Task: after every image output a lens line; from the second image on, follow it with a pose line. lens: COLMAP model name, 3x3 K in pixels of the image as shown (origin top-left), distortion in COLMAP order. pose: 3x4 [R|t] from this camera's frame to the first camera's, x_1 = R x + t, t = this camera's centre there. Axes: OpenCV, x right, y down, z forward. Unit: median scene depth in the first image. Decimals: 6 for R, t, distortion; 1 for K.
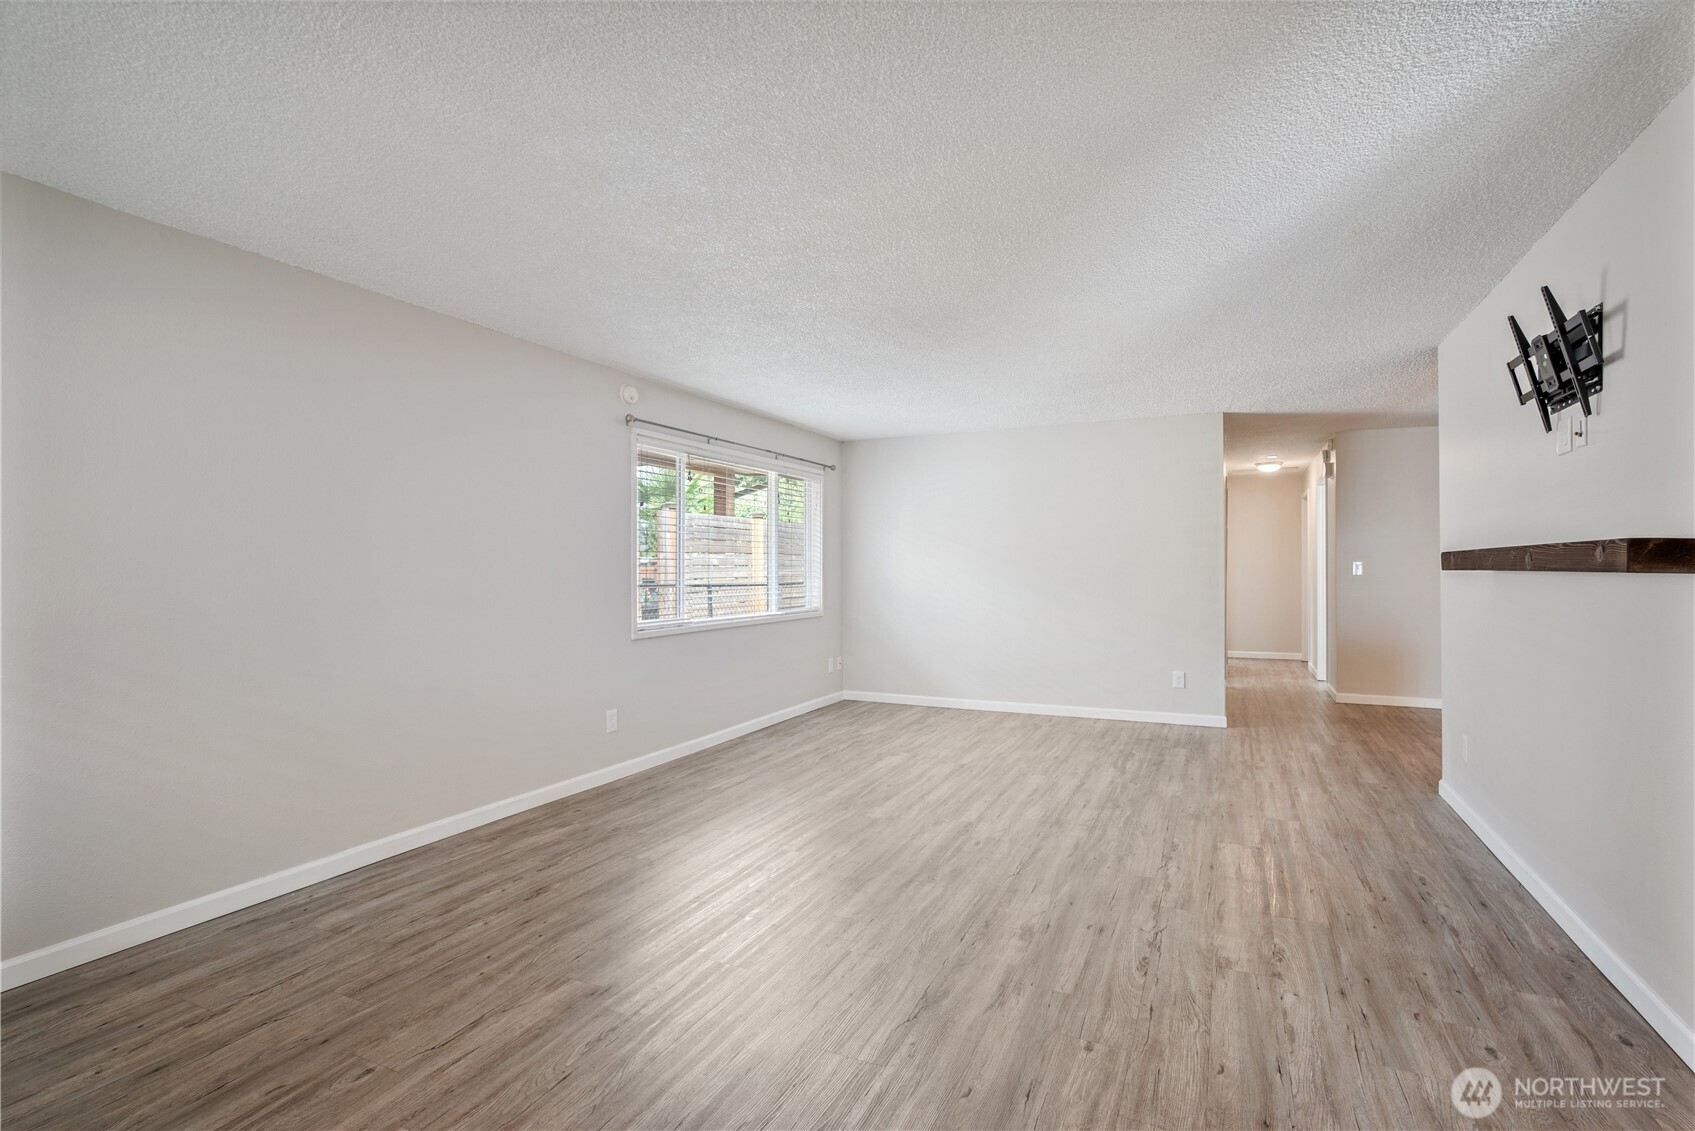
lens RADIAL K [[805.6, 0, 853.7], [0, 805.6, 558.4], [0, 0, 1]] dist [0.000136, 0.001072]
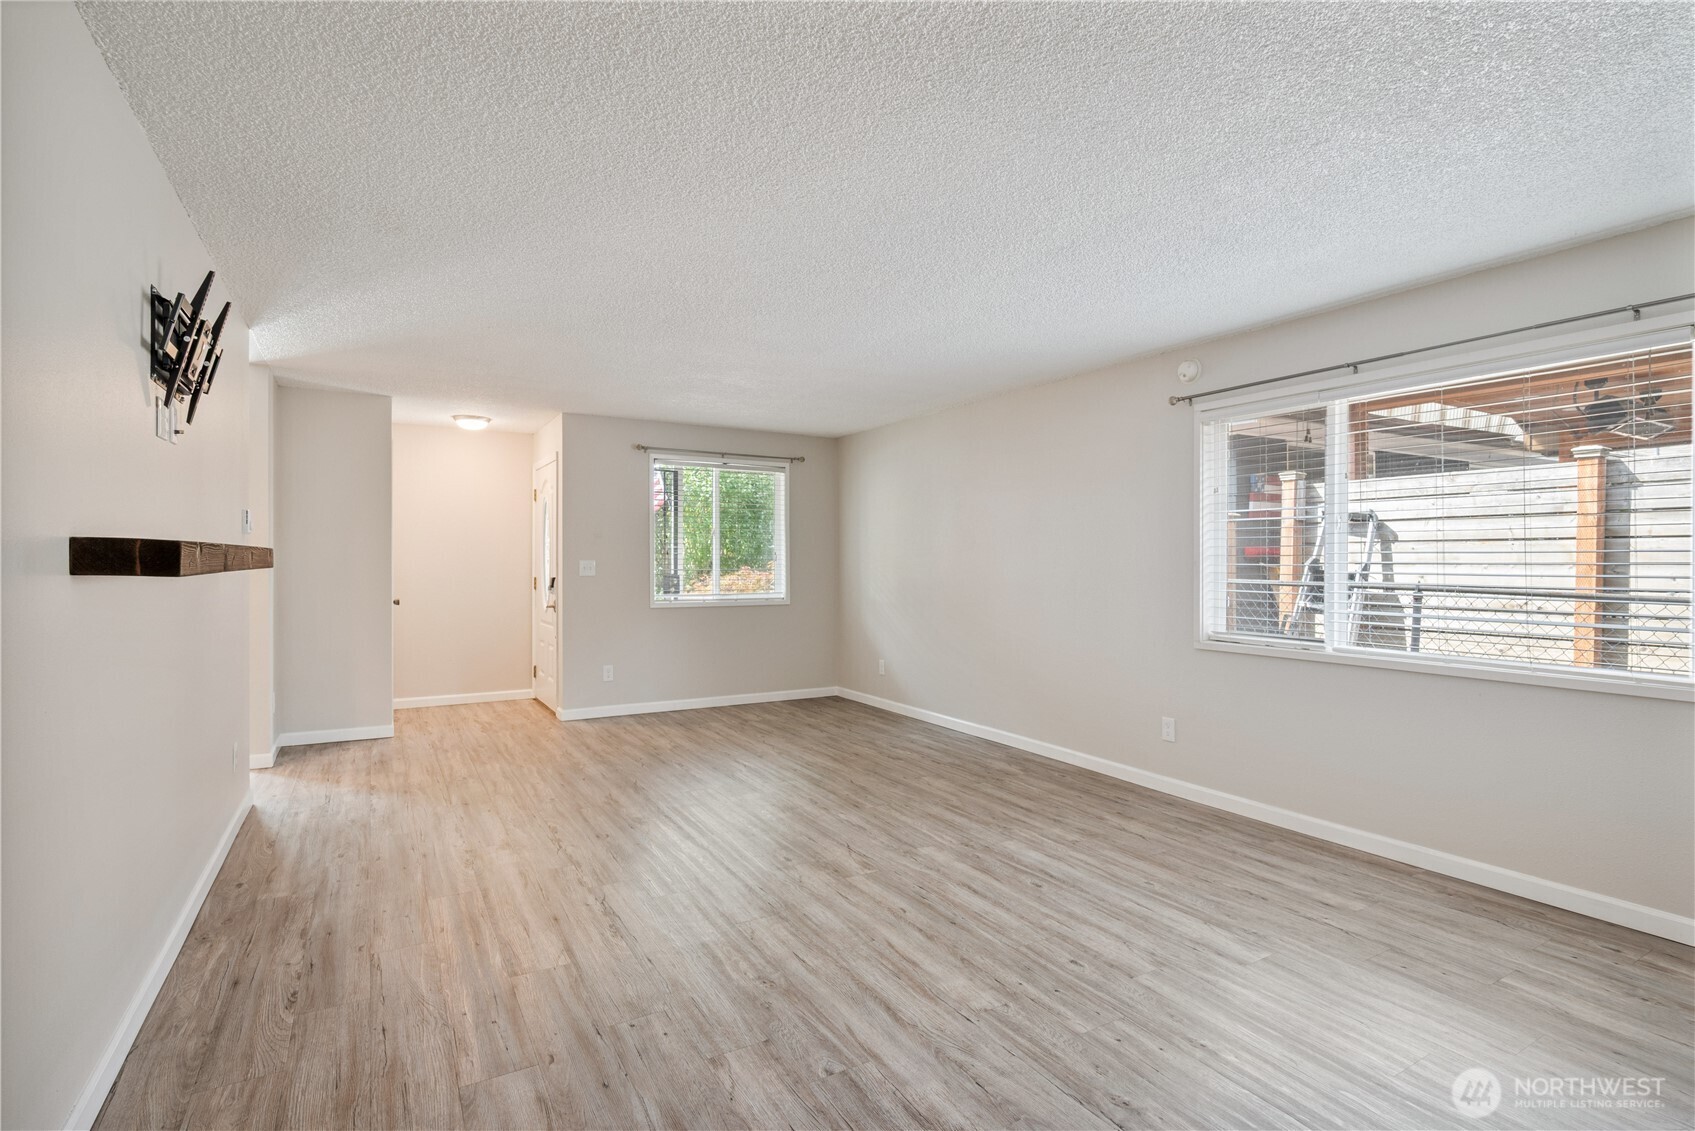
lens RADIAL K [[805.6, 0, 846.1], [0, 805.6, 567.4], [0, 0, 1]] dist [0.000136, 0.001072]
pose [[-0.566513, 0.007758, -0.824016, 0.966867], [0.005953, 0.999968, 0.005322, 0.008692], [0.824031, -0.001891, -0.566542, 1.731175]]
